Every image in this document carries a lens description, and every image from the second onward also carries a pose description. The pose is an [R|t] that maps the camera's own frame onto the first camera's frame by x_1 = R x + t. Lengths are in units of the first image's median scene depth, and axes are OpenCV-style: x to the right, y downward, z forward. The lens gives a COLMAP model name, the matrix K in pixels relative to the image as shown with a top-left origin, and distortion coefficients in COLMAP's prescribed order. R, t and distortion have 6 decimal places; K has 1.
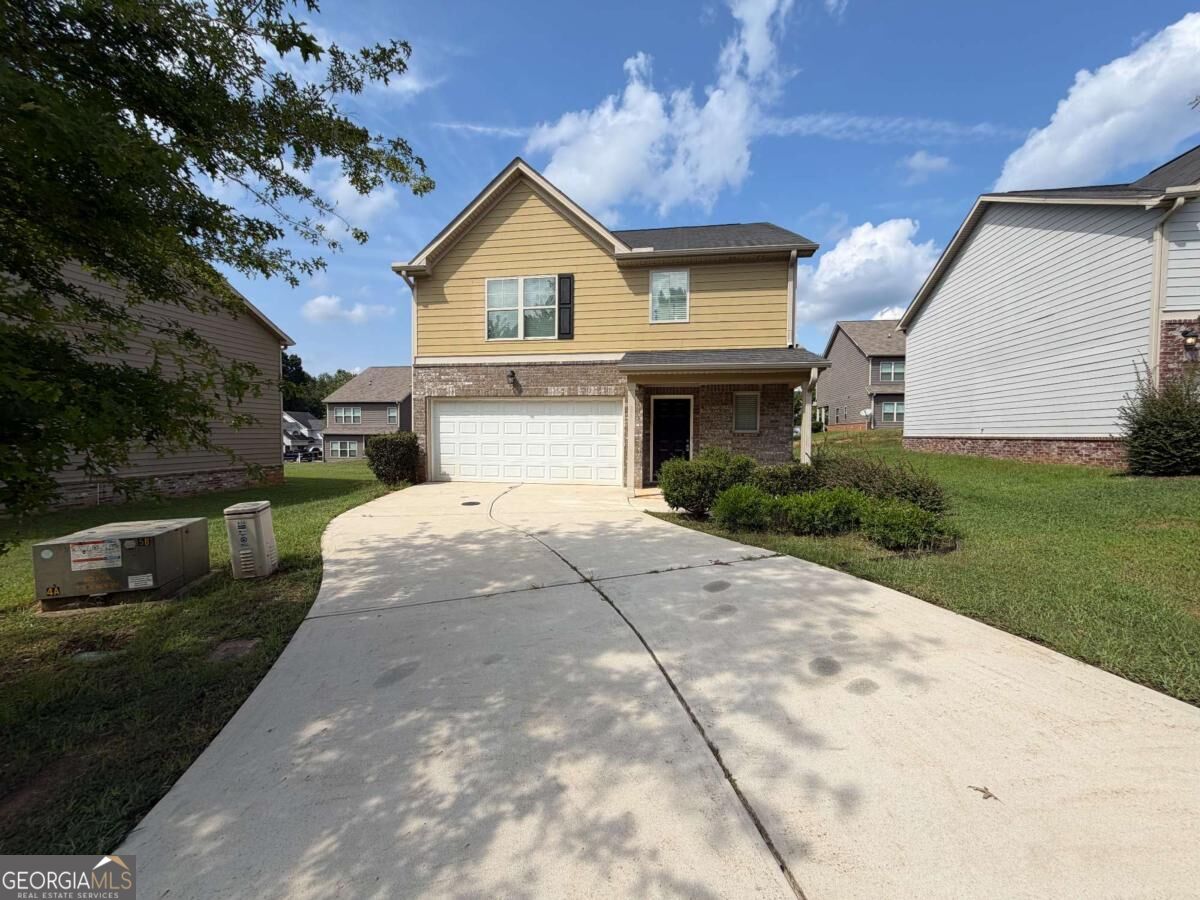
lens RADIAL K [[477.8, 0, 596.2], [0, 477.8, 449.1], [0, 0, 1]] dist [0.002957, 0.000104]
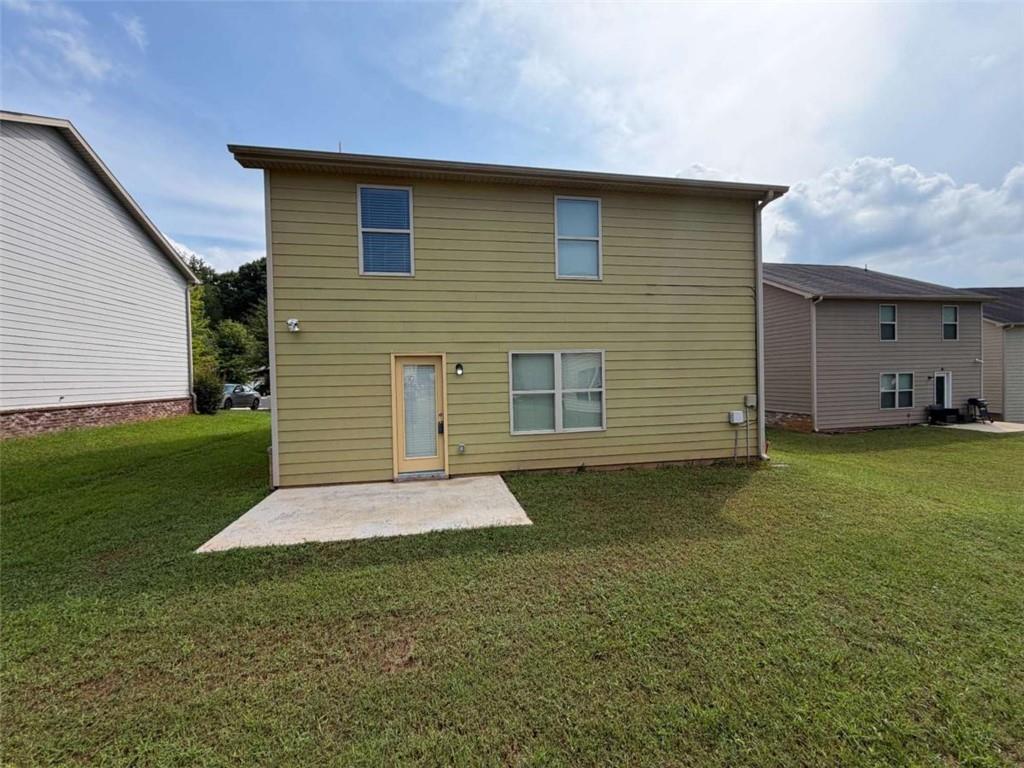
lens RADIAL K [[407.7, 0, 508.7], [0, 407.7, 383.3], [0, 0, 1]] dist [0.002957, 0.000104]
pose [[-0.936368, 0.018106, -0.350552, 0.420580], [0.003863, 0.999140, 0.041287, -0.110591], [0.350998, 0.037306, -0.935633, 2.346683]]
